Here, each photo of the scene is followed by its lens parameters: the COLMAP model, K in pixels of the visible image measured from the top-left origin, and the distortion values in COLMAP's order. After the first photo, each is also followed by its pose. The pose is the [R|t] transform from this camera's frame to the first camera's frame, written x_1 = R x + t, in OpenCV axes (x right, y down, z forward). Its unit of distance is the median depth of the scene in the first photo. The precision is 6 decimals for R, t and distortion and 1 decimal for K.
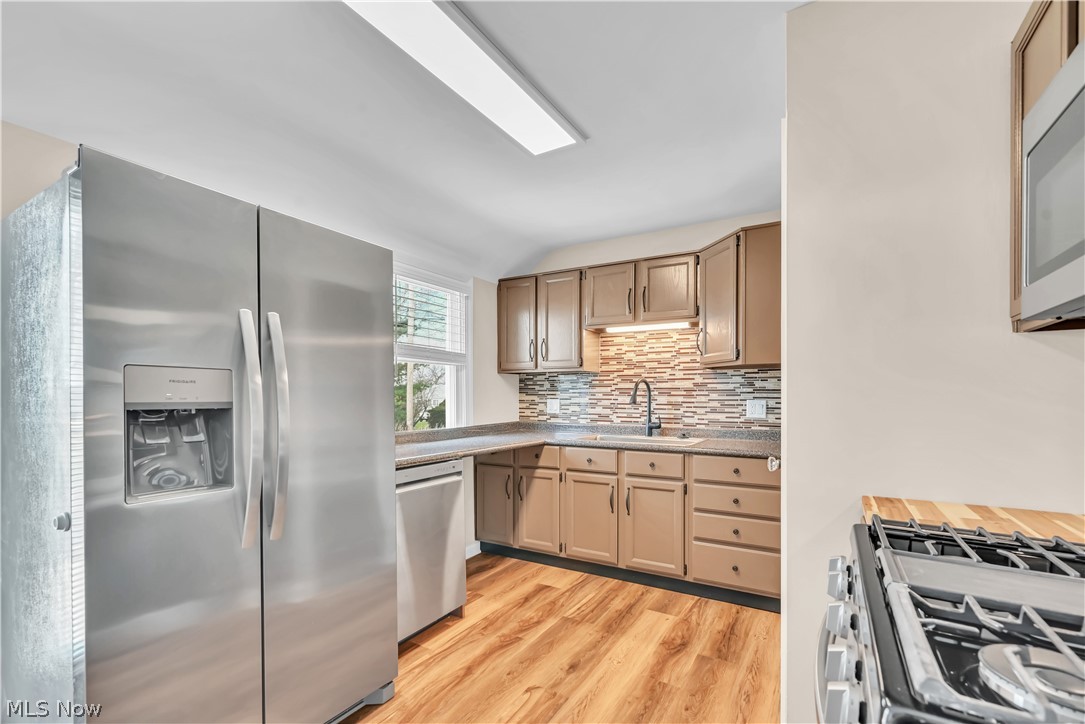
lens RADIAL K [[491.6, 0, 543.2], [0, 491.6, 398.0], [0, 0, 1]] dist [-0.000083, 0.000239]
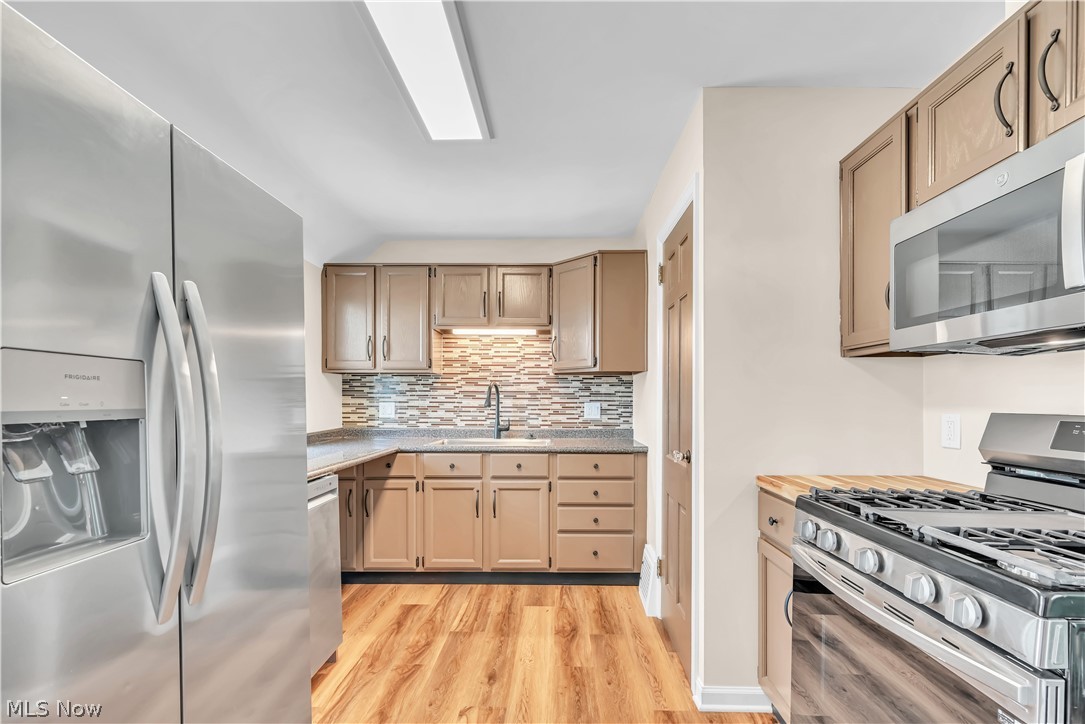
lens RADIAL K [[495.0, 0, 557.9], [0, 495.0, 399.6], [0, 0, 1]] dist [-0.001936, 0.000065]
pose [[0.862319, -0.000339, 0.506365, -0.212914], [0.001237, 0.999998, -0.001439, -0.001429], [-0.506364, 0.001867, 0.862318, 0.057592]]
